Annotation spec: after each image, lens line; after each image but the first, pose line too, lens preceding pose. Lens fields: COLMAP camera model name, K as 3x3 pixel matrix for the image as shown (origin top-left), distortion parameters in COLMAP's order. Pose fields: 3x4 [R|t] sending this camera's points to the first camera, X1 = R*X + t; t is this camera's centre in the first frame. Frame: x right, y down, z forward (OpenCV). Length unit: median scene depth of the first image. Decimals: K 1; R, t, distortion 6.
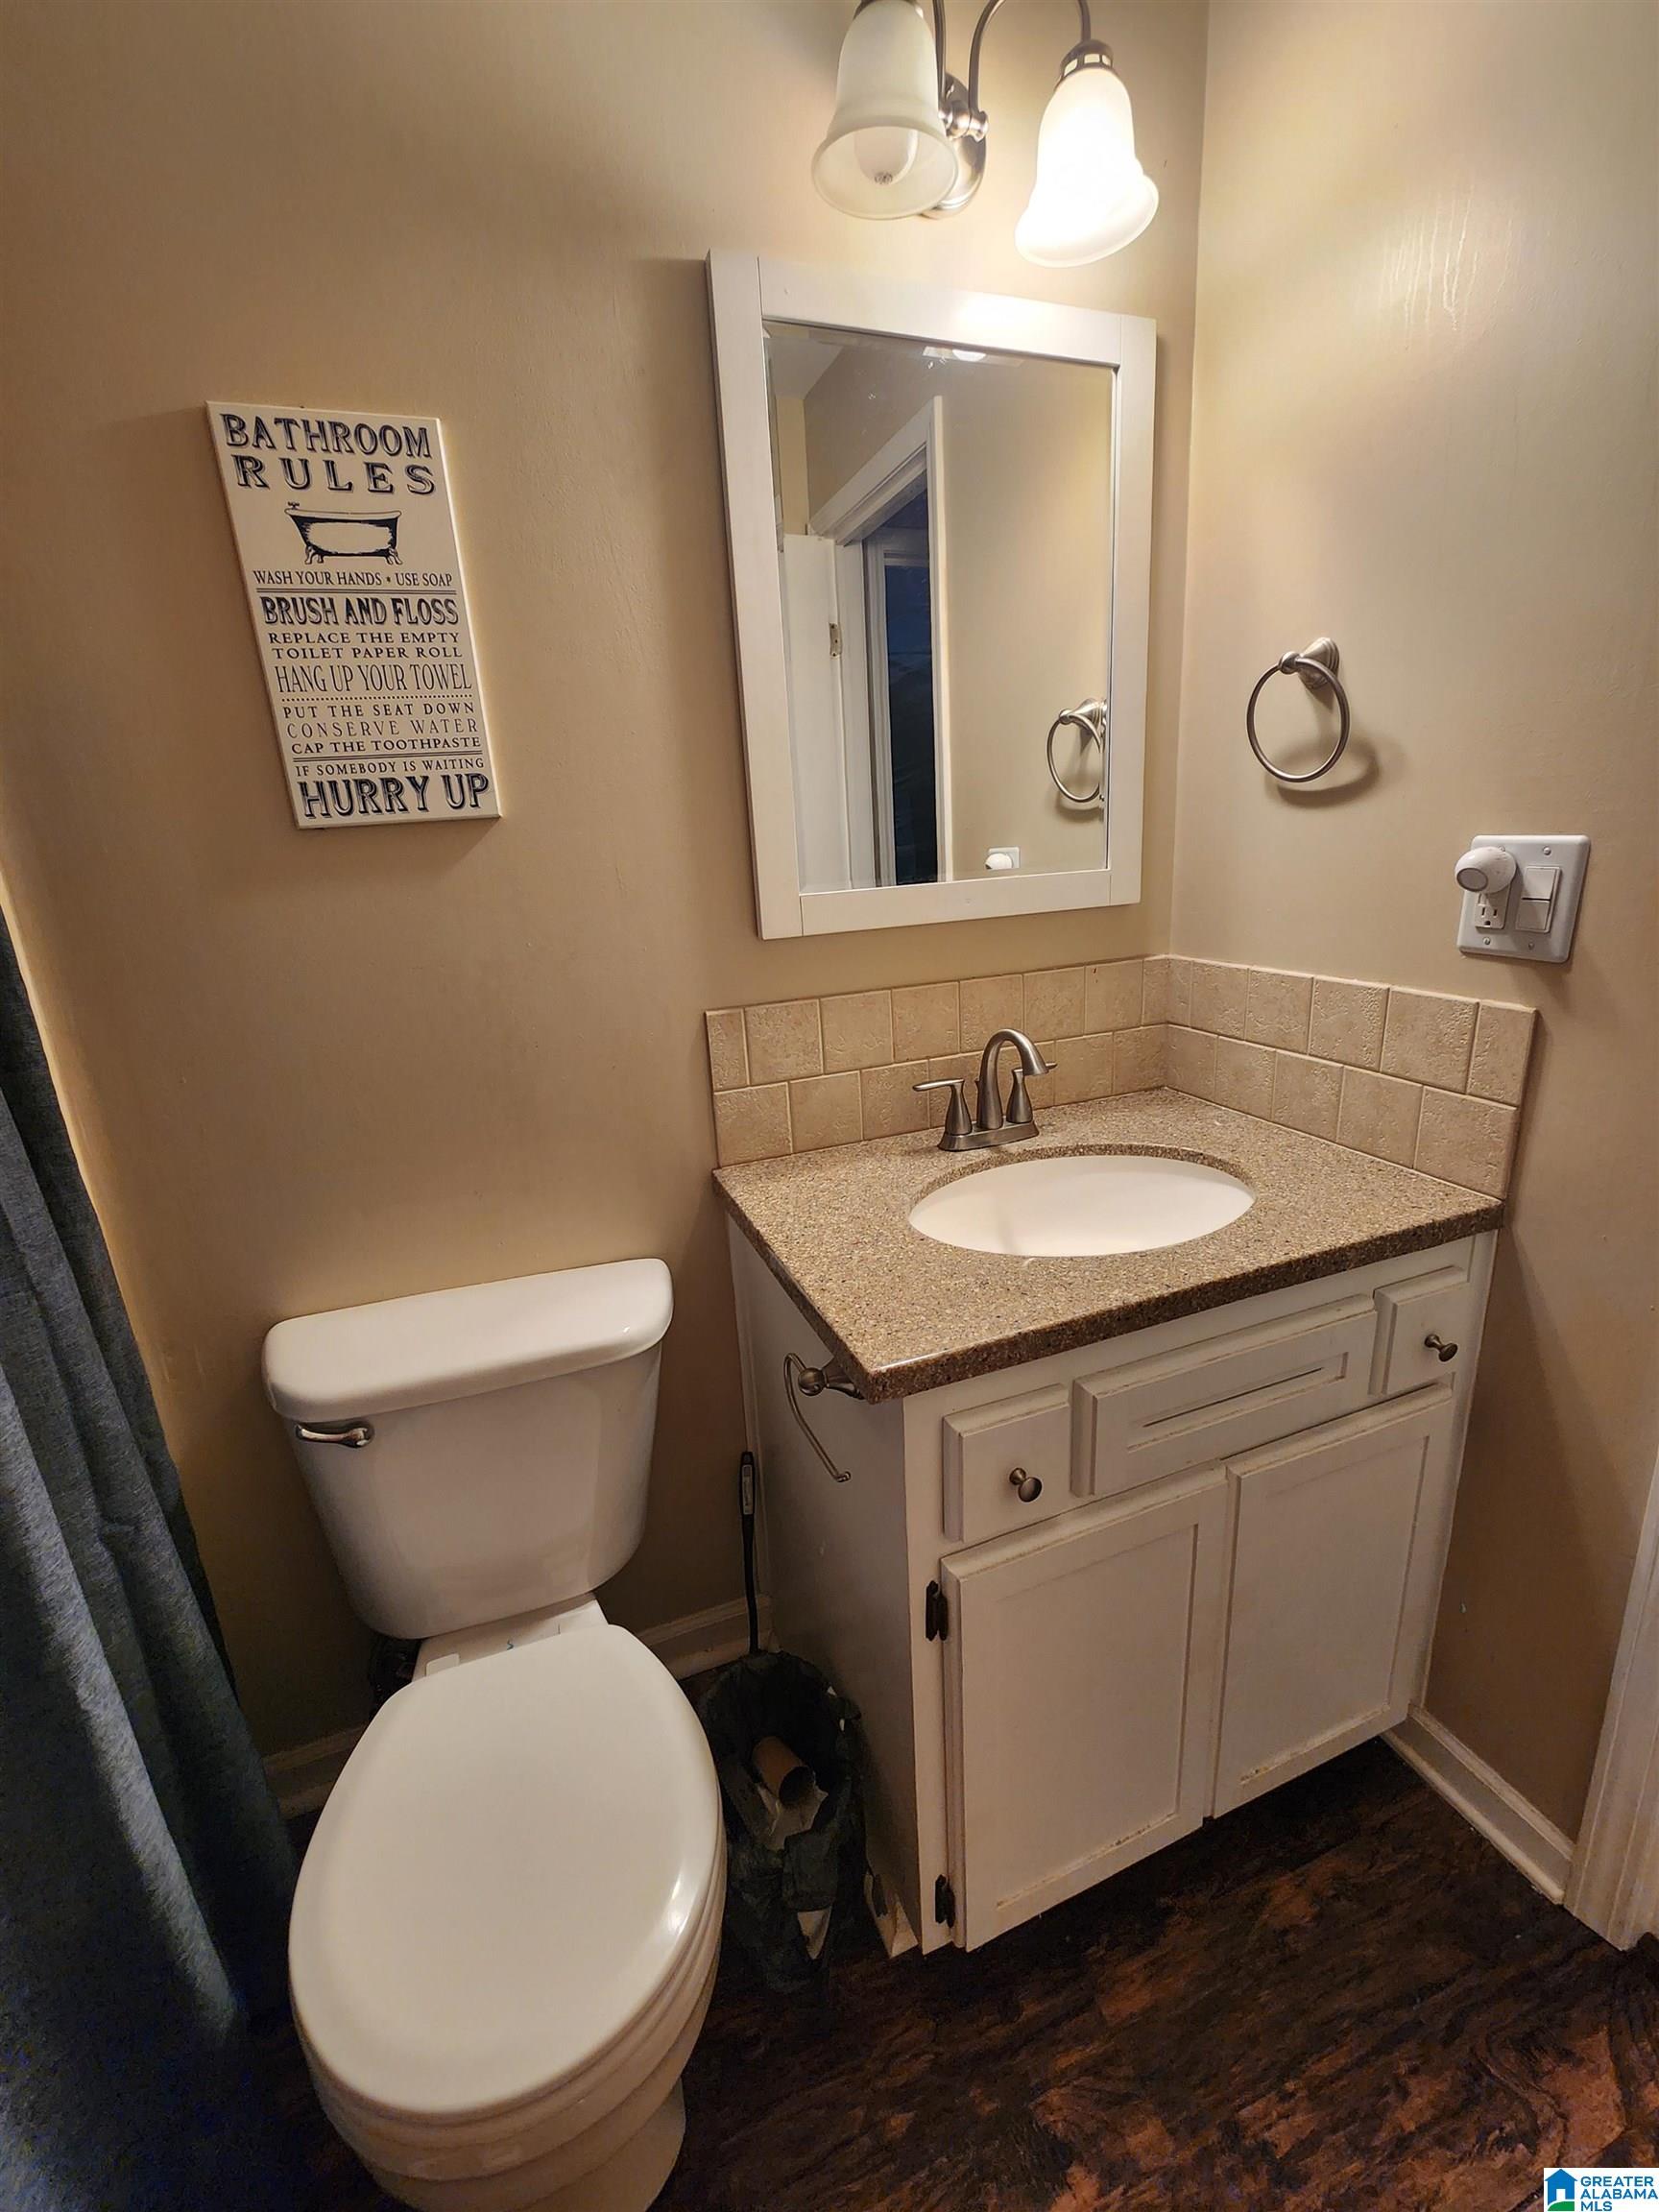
lens RADIAL K [[920.7, 0, 831.6], [0, 920.7, 1098.3], [0, 0, 1]] dist [0.002309, -0.001137]
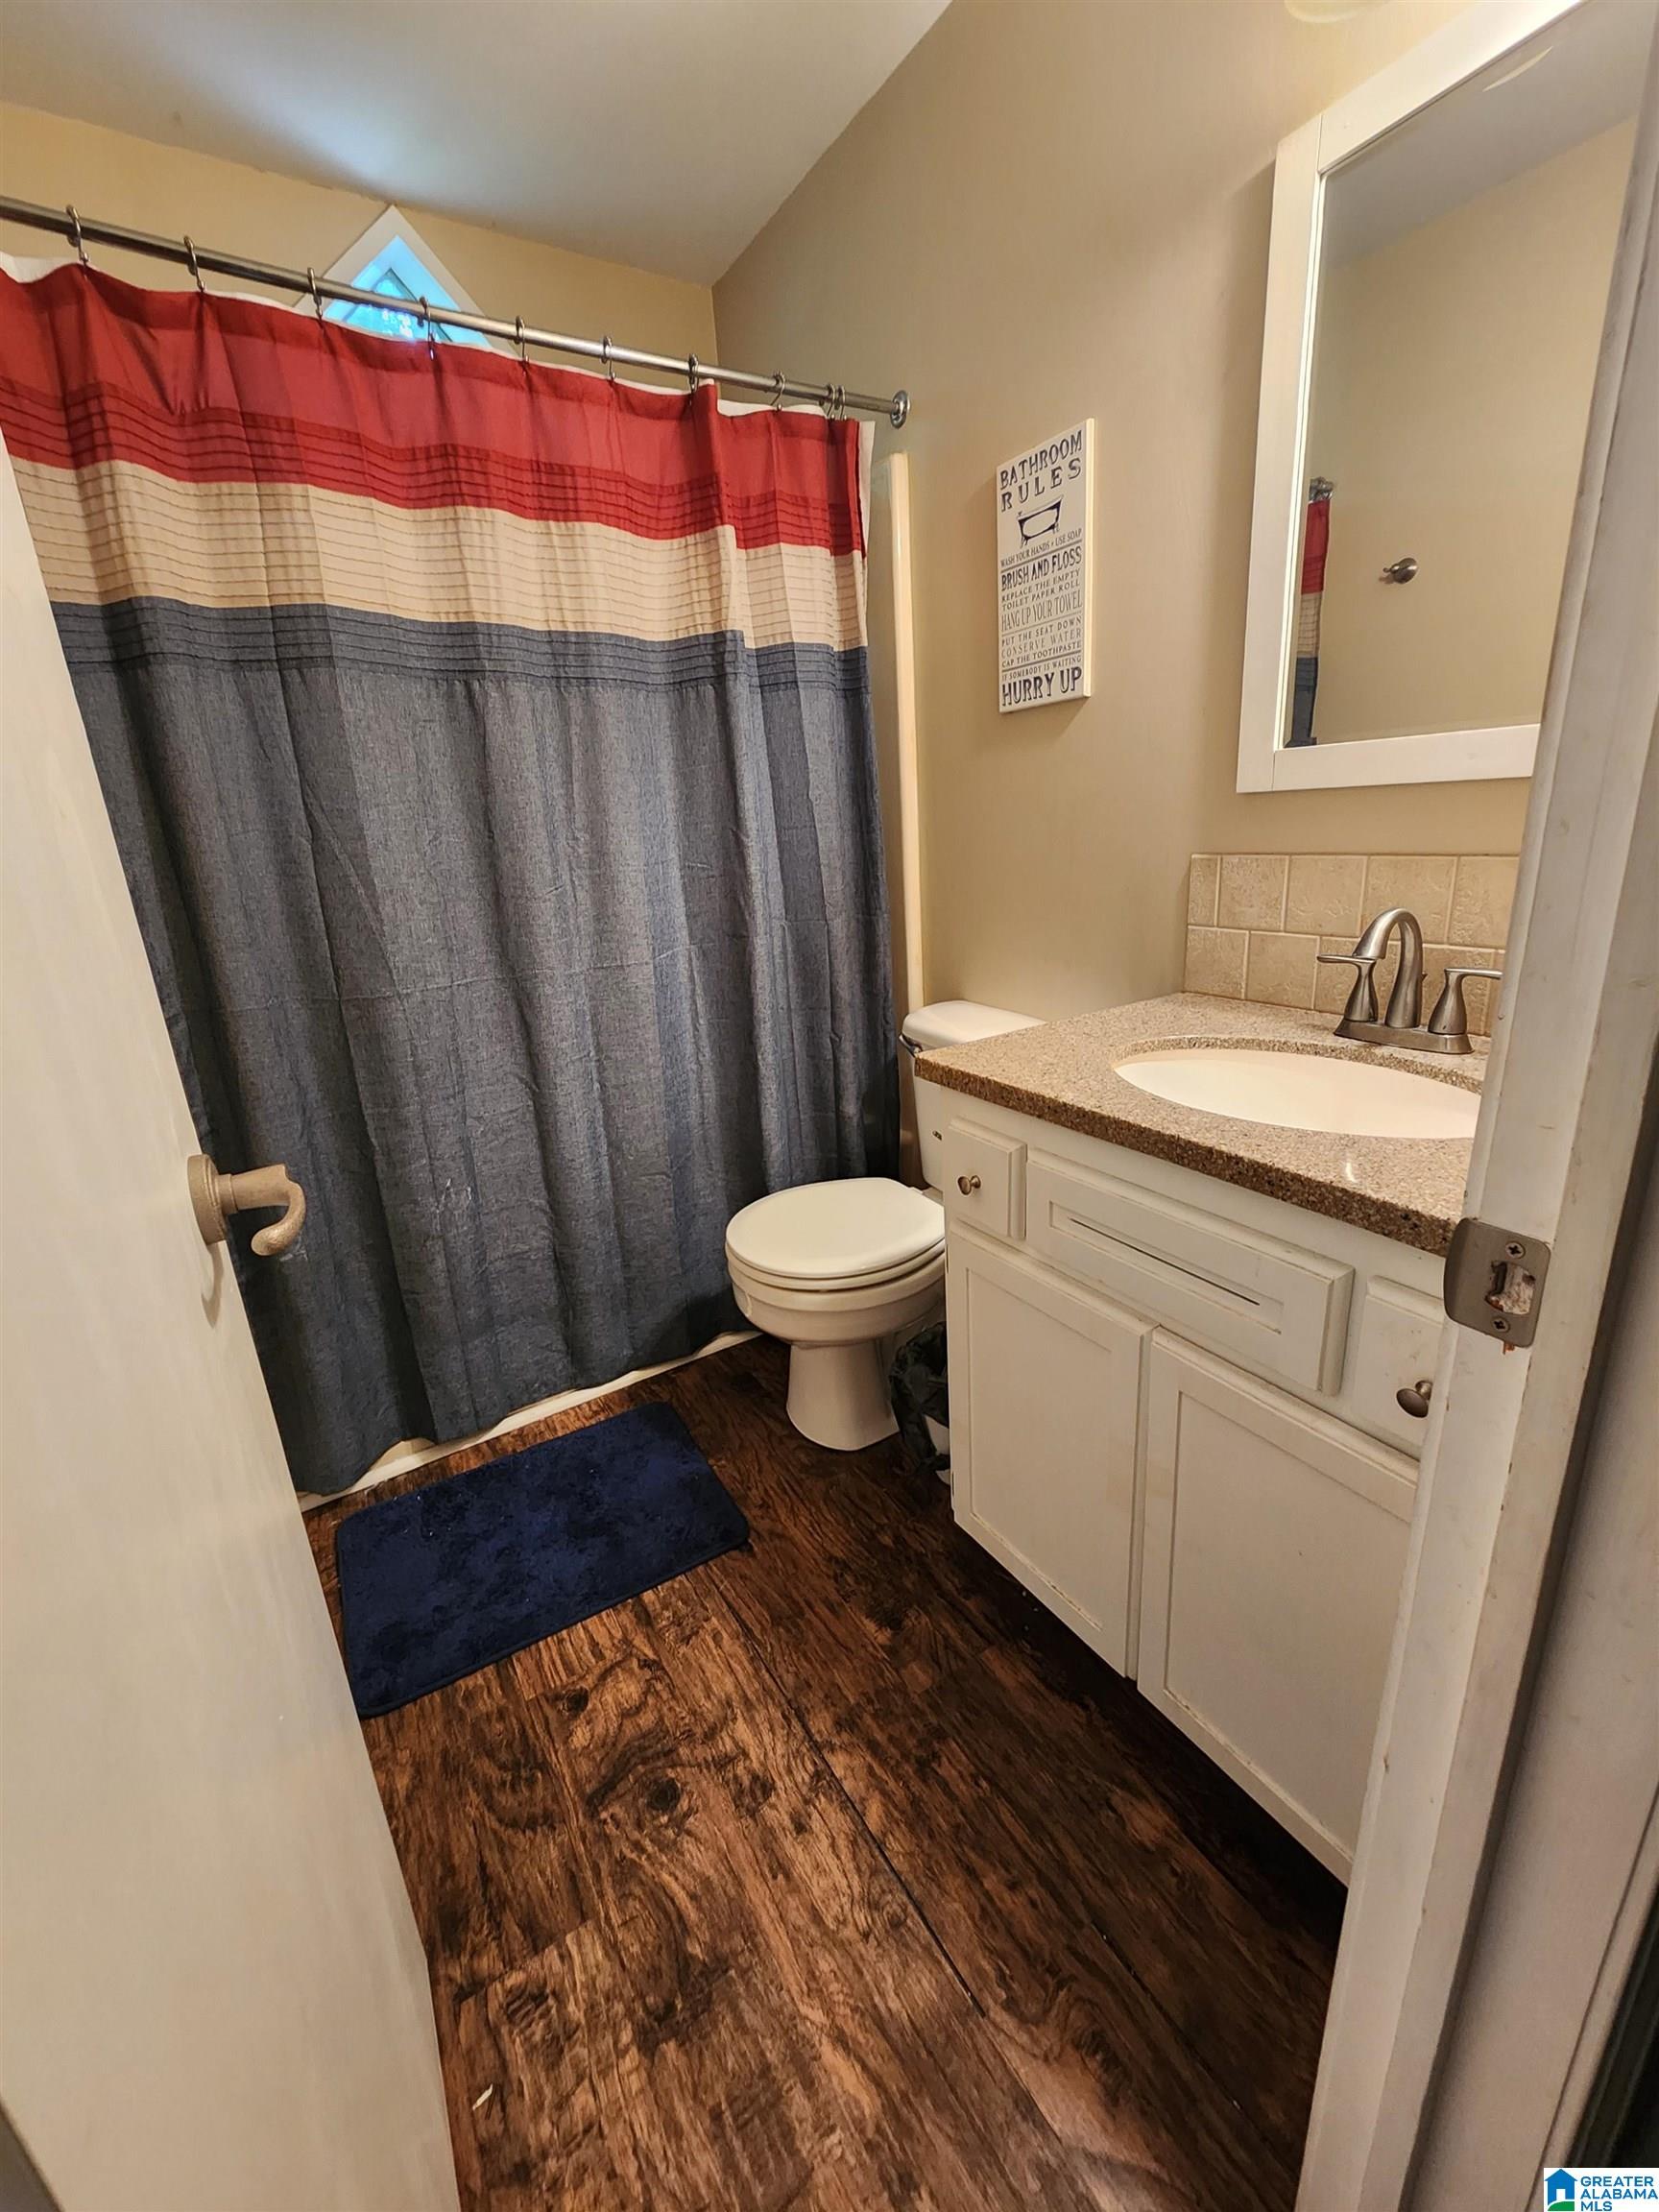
lens RADIAL K [[920.7, 0, 843.9], [0, 920.7, 1110.1], [0, 0, 1]] dist [0.002309, -0.001137]
pose [[0.198729, 0.344530, -0.917500, 1.249724], [-0.222484, 0.927590, 0.300129, -0.055813], [0.954467, 0.144485, 0.260992, 0.387920]]
